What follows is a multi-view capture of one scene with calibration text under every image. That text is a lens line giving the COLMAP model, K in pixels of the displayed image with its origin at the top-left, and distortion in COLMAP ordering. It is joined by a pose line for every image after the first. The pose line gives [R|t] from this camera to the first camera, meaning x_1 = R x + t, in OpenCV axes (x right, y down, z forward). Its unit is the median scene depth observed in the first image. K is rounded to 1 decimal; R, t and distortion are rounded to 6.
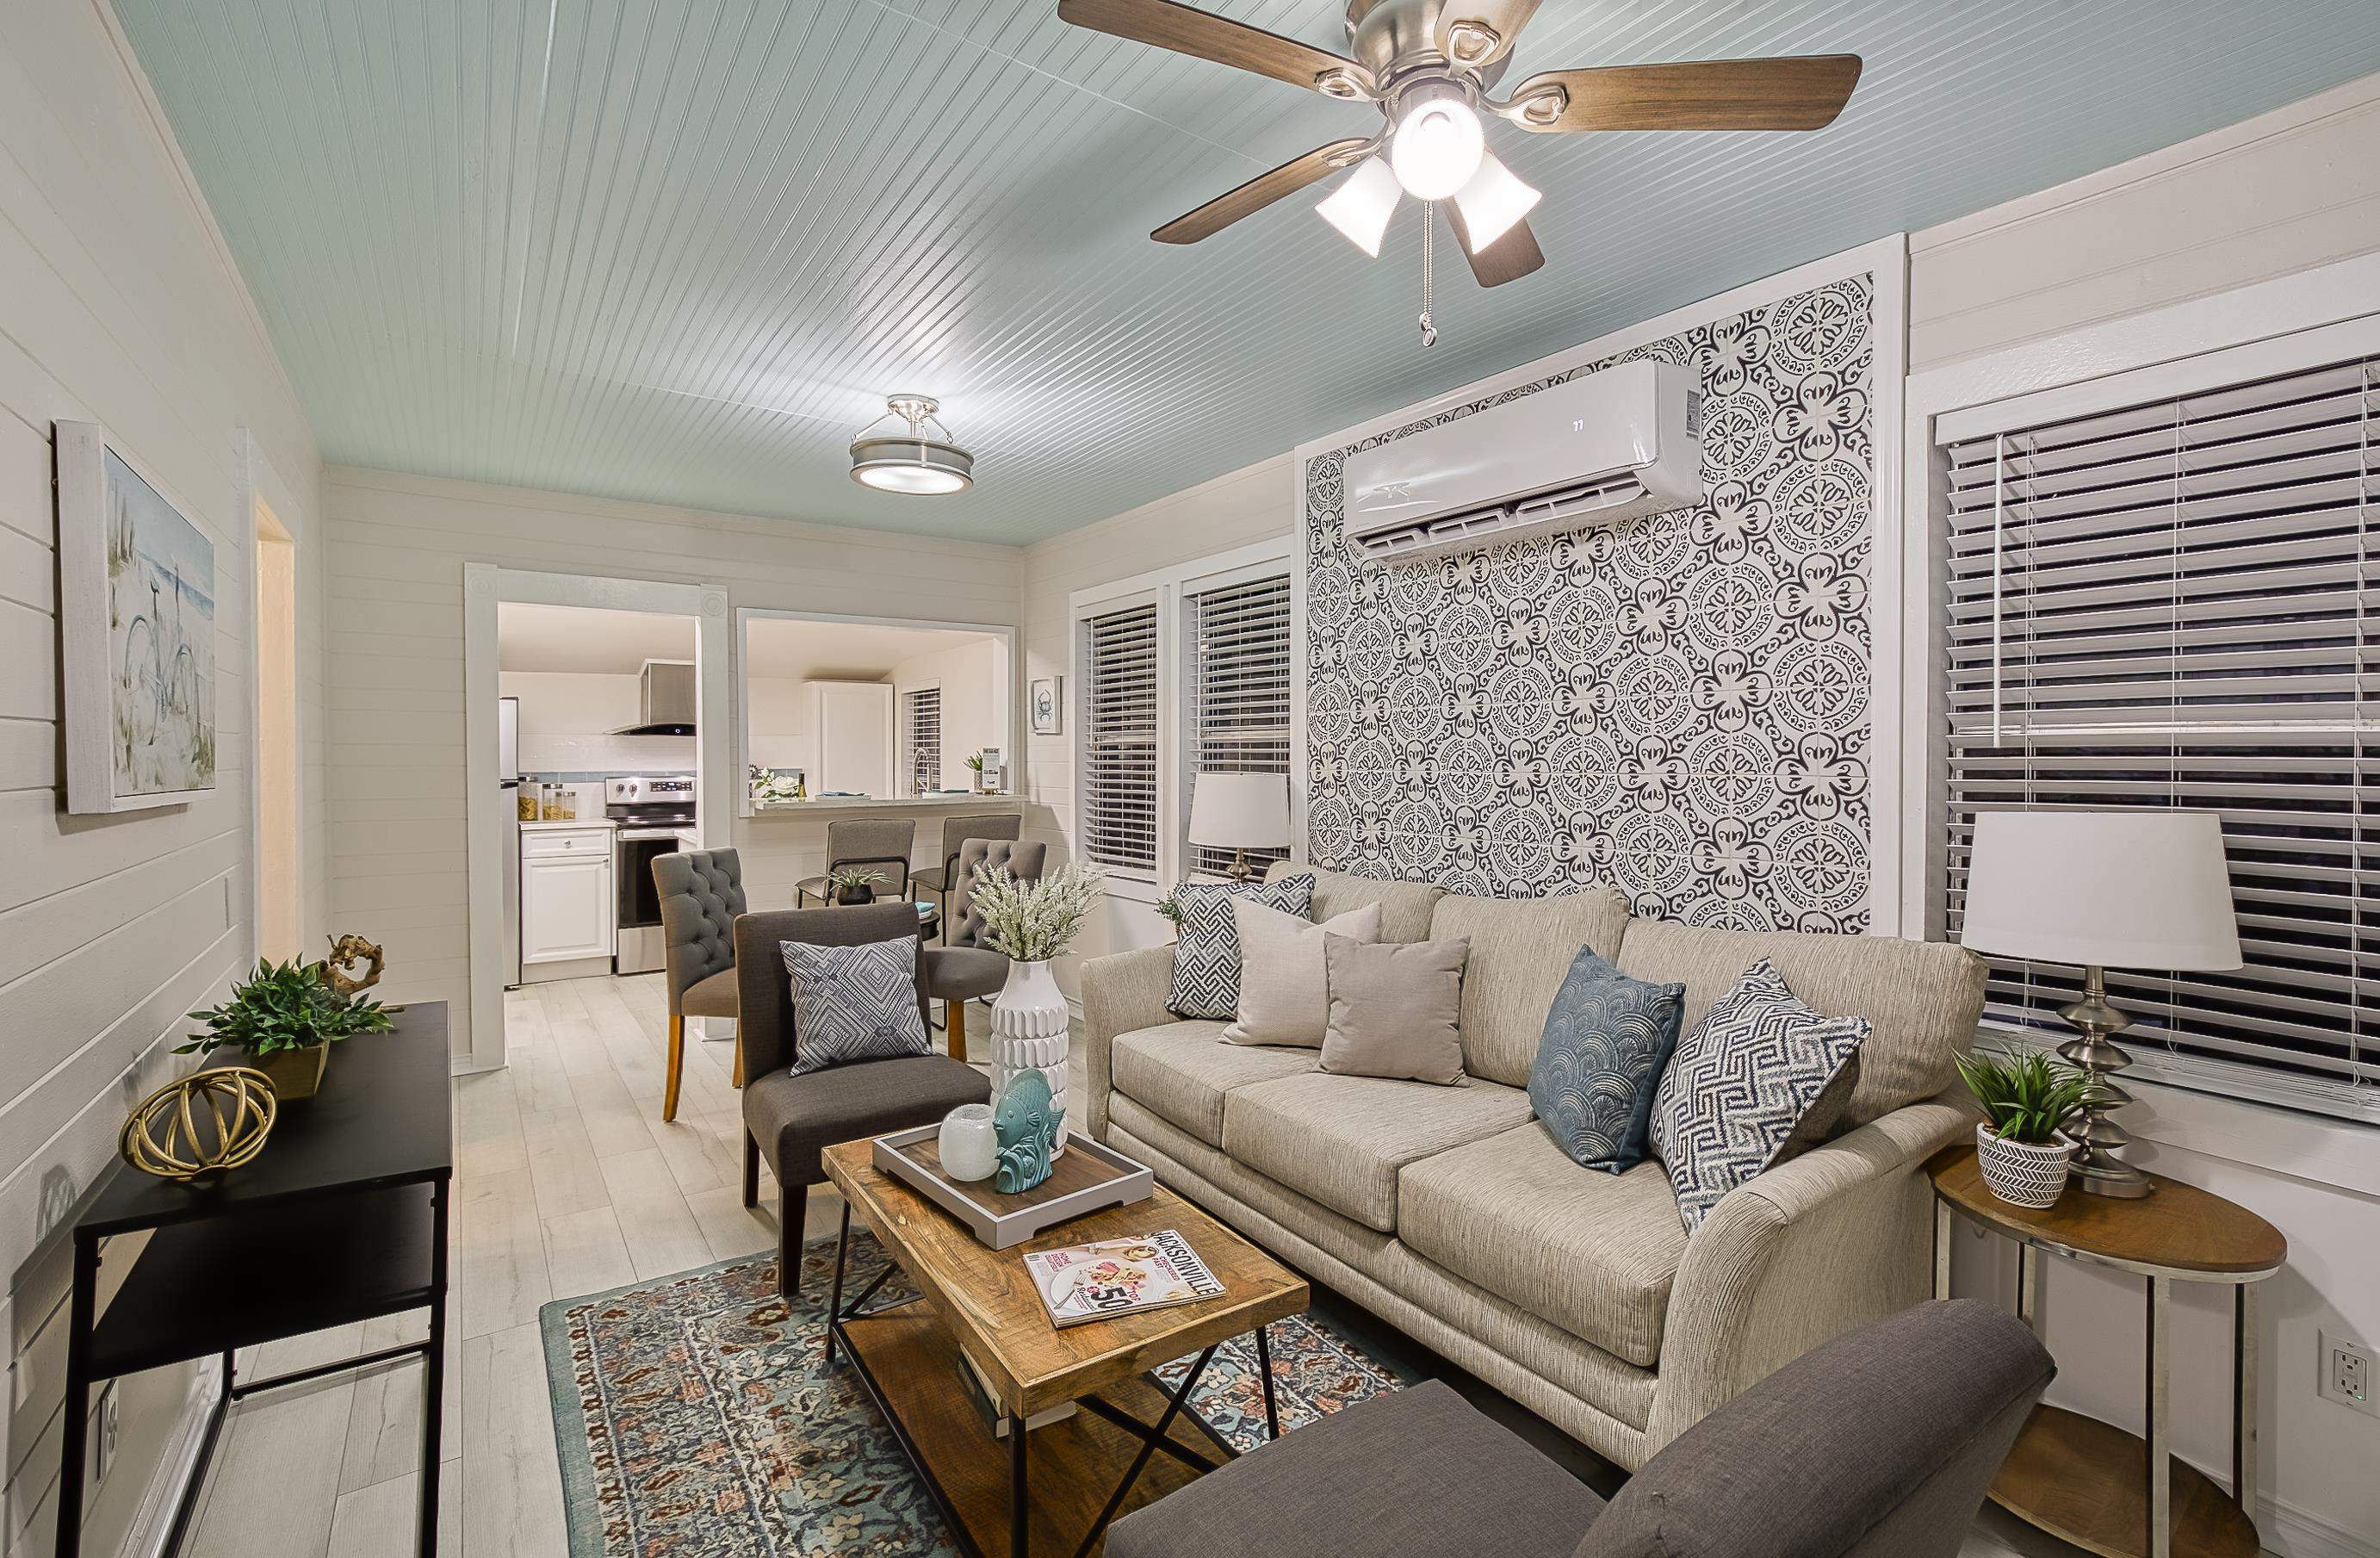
lens RADIAL K [[1060.6, 0, 1148.5], [0, 1060.6, 765.4], [0, 0, 1]] dist [-0.001454, 0.004088]
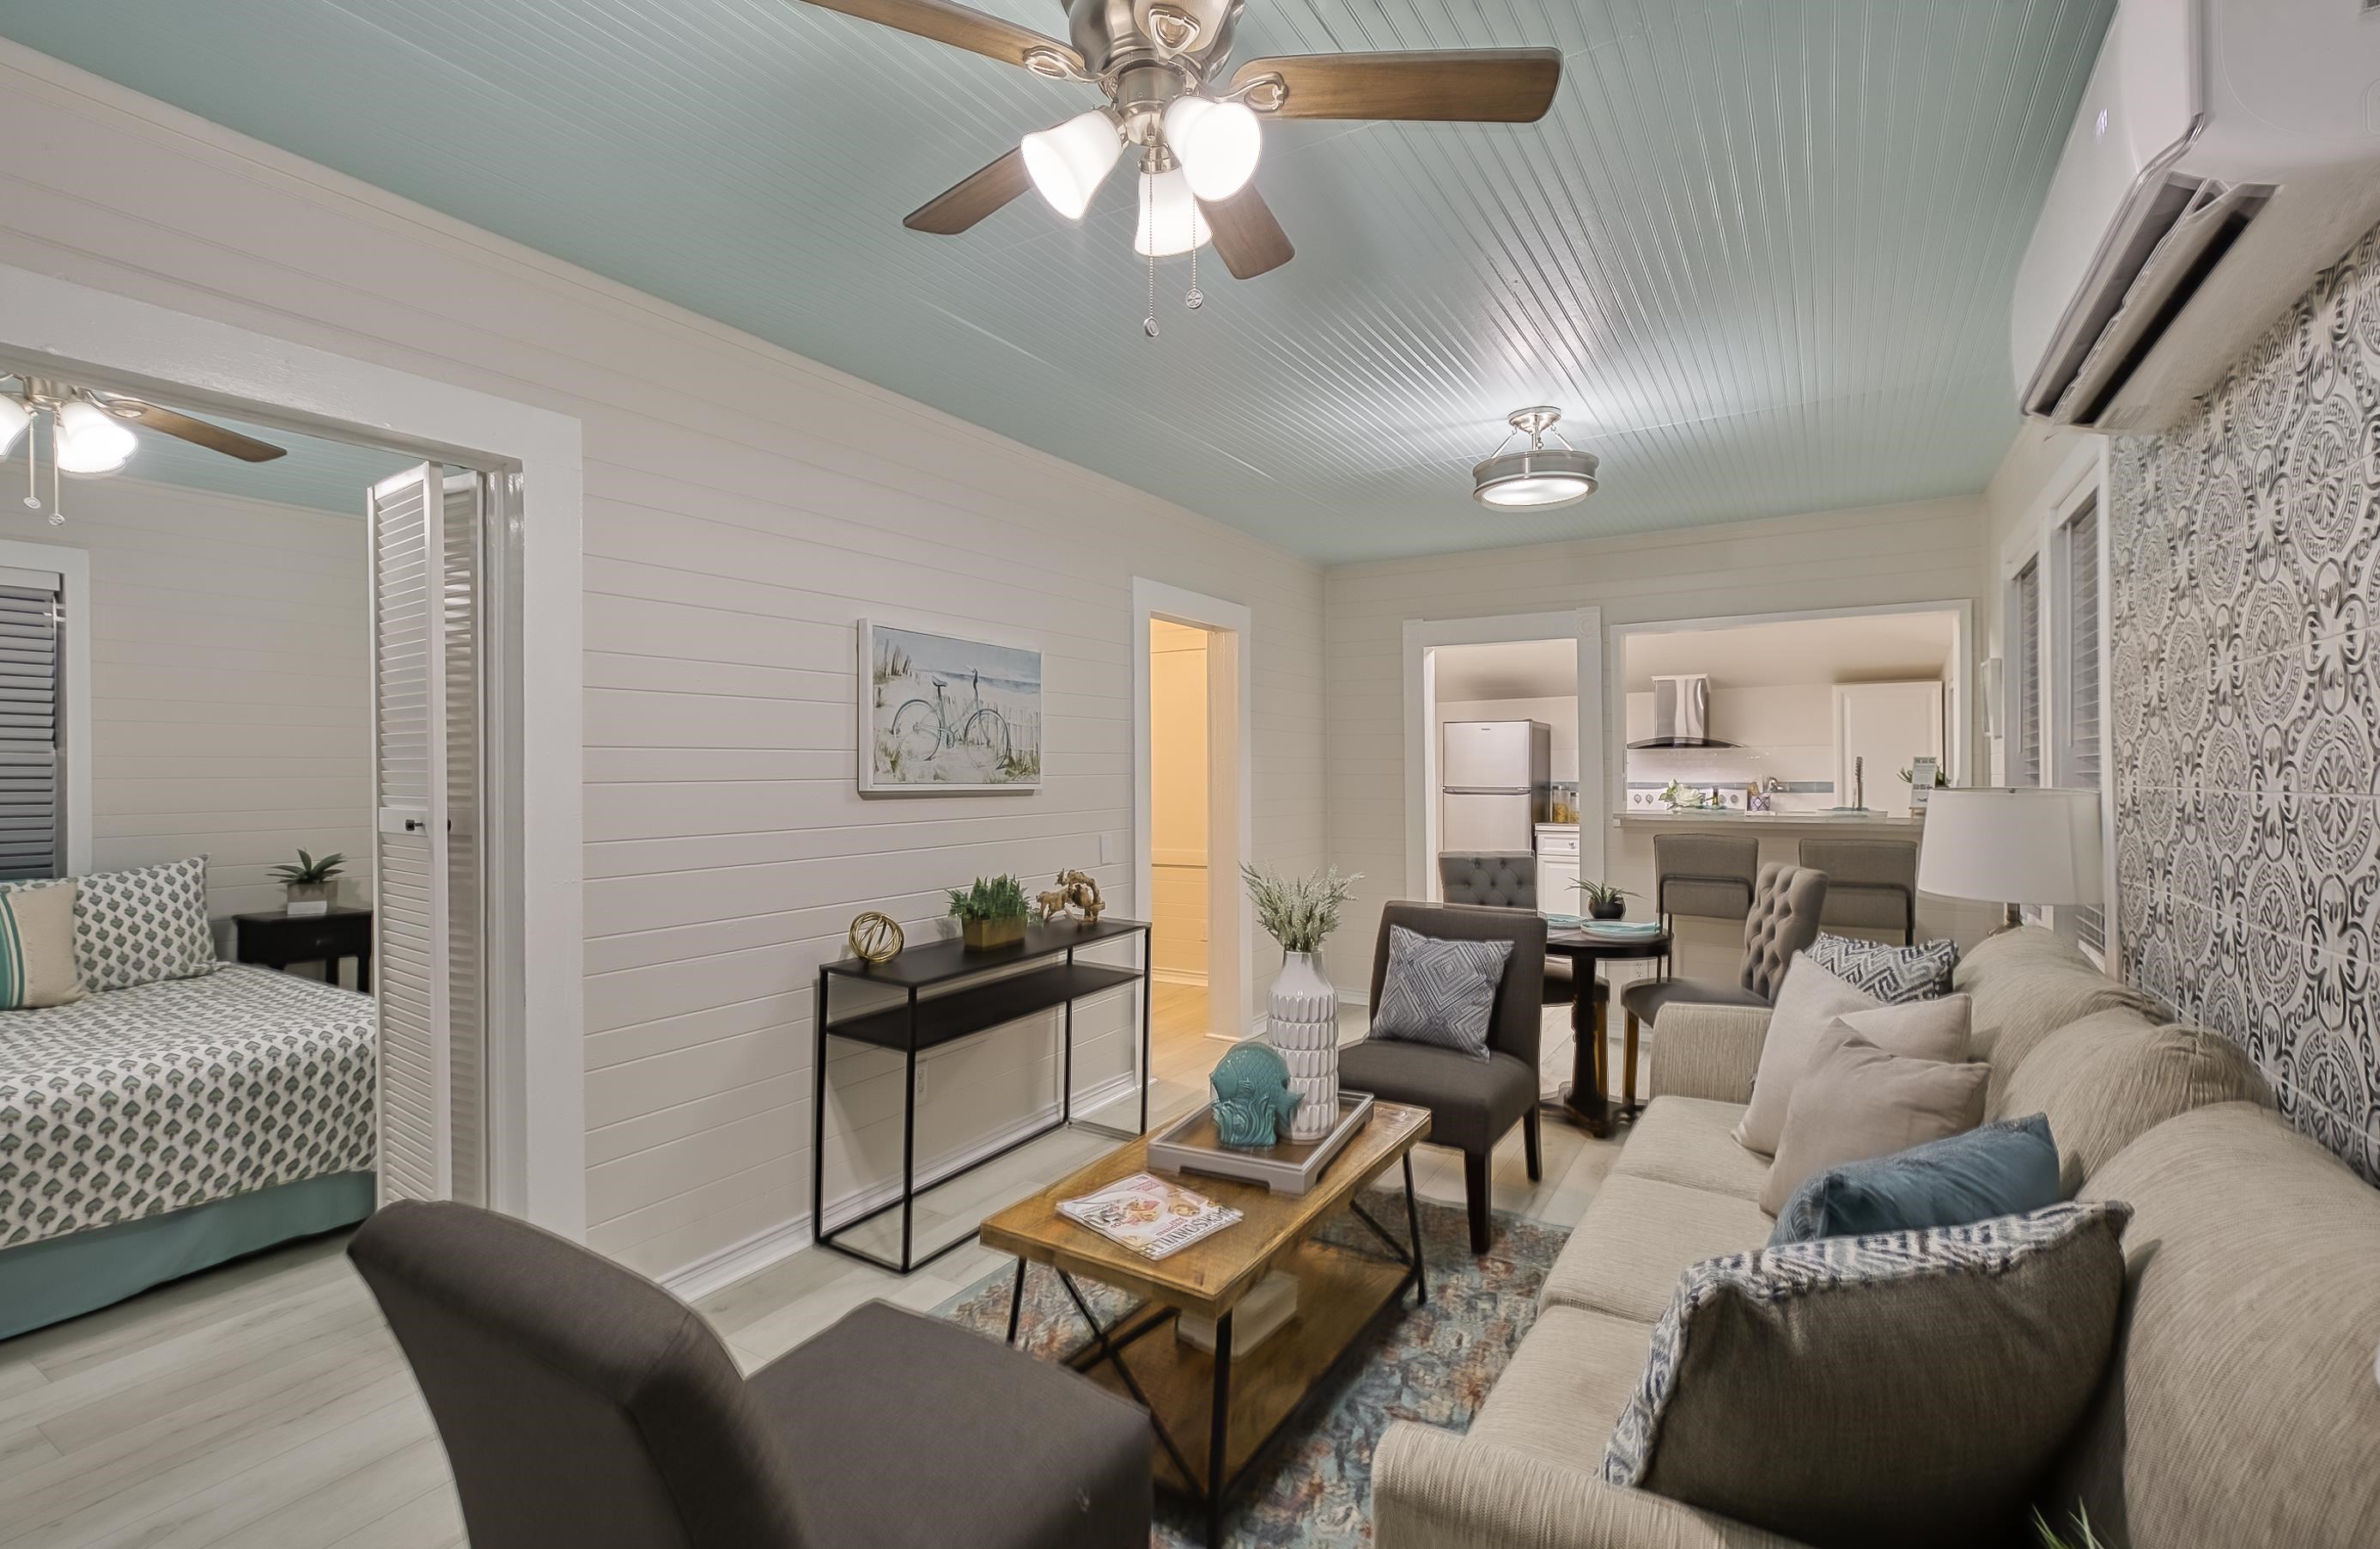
lens RADIAL K [[1020.9, 0, 1190.0], [0, 1020.9, 774.5], [0, 0, 1]] dist [-0.000351, 0.000103]
pose [[0.420068, 0.002975, -0.907488, 0.712959], [-0.007561, 0.999971, -0.000222, 0.002834], [0.907461, 0.006955, 0.420078, 0.410933]]
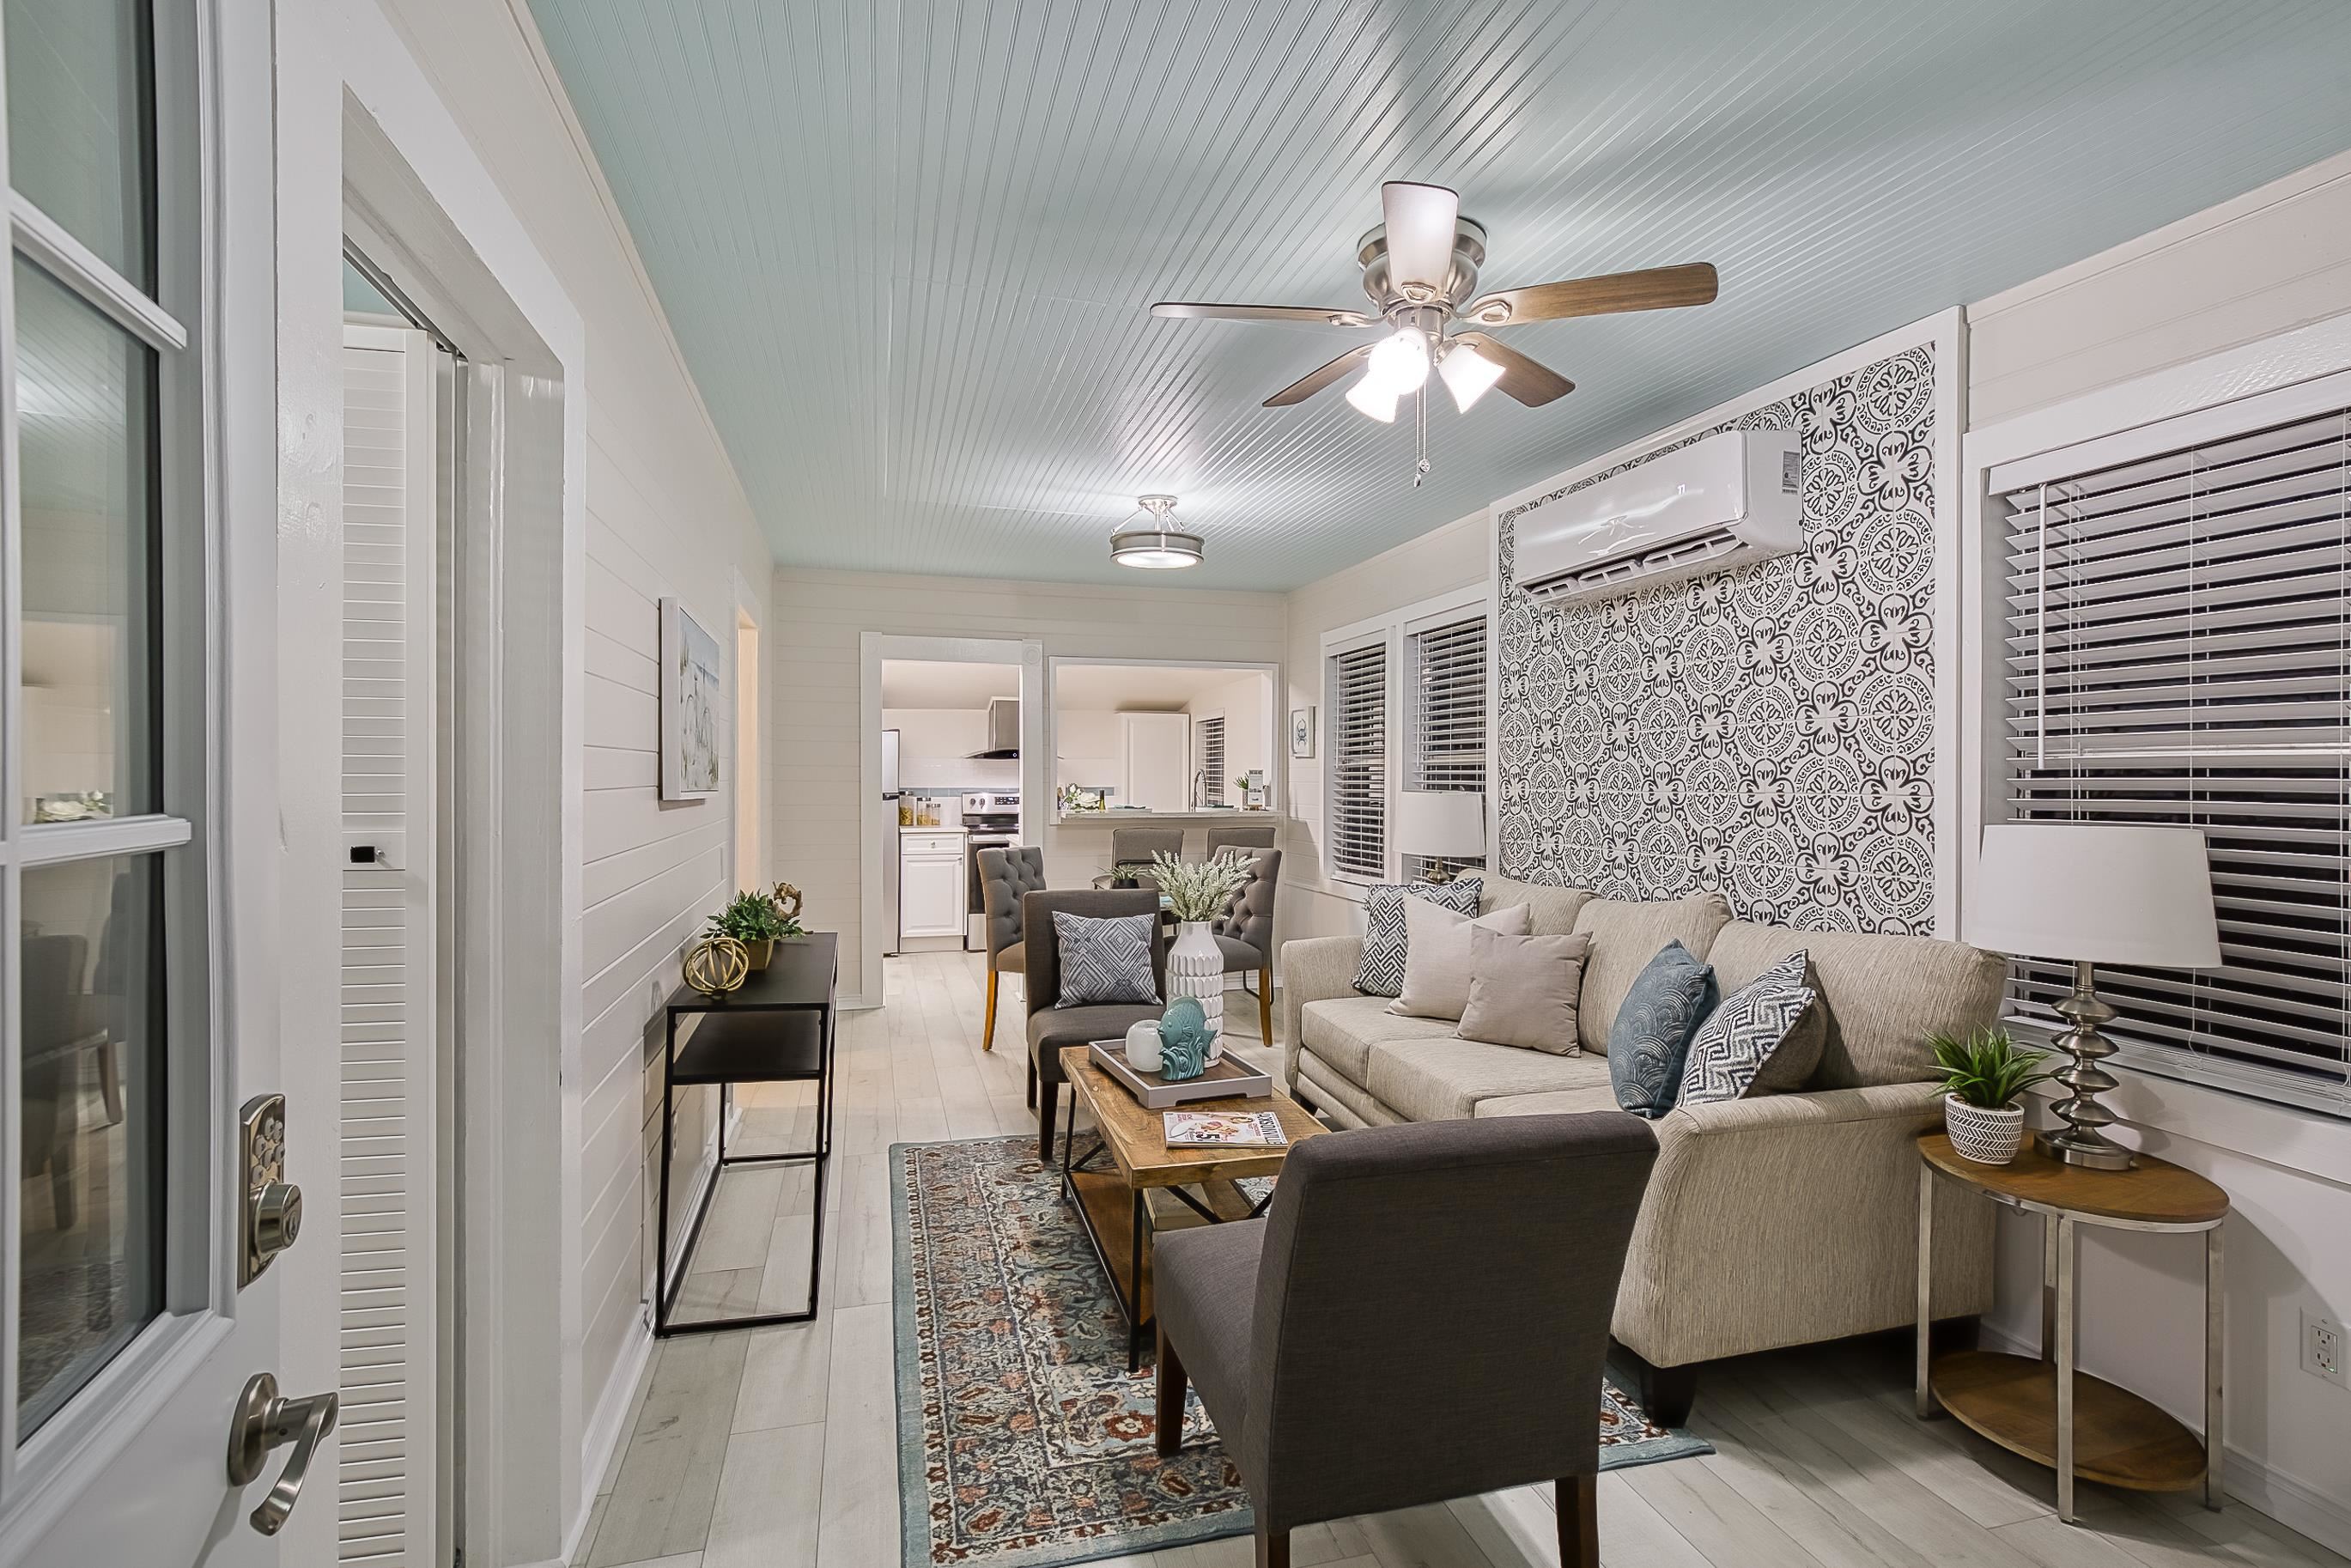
lens RADIAL K [[1065.6, 0, 1127.6], [0, 1065.6, 778.7], [0, 0, 1]] dist [0.002964, 0.000438]
pose [[0.942328, 0.005428, -0.334646, 0.241870], [-0.008614, 0.999931, -0.008037, 0.008592], [0.334579, 0.010456, 0.942310, -0.305844]]
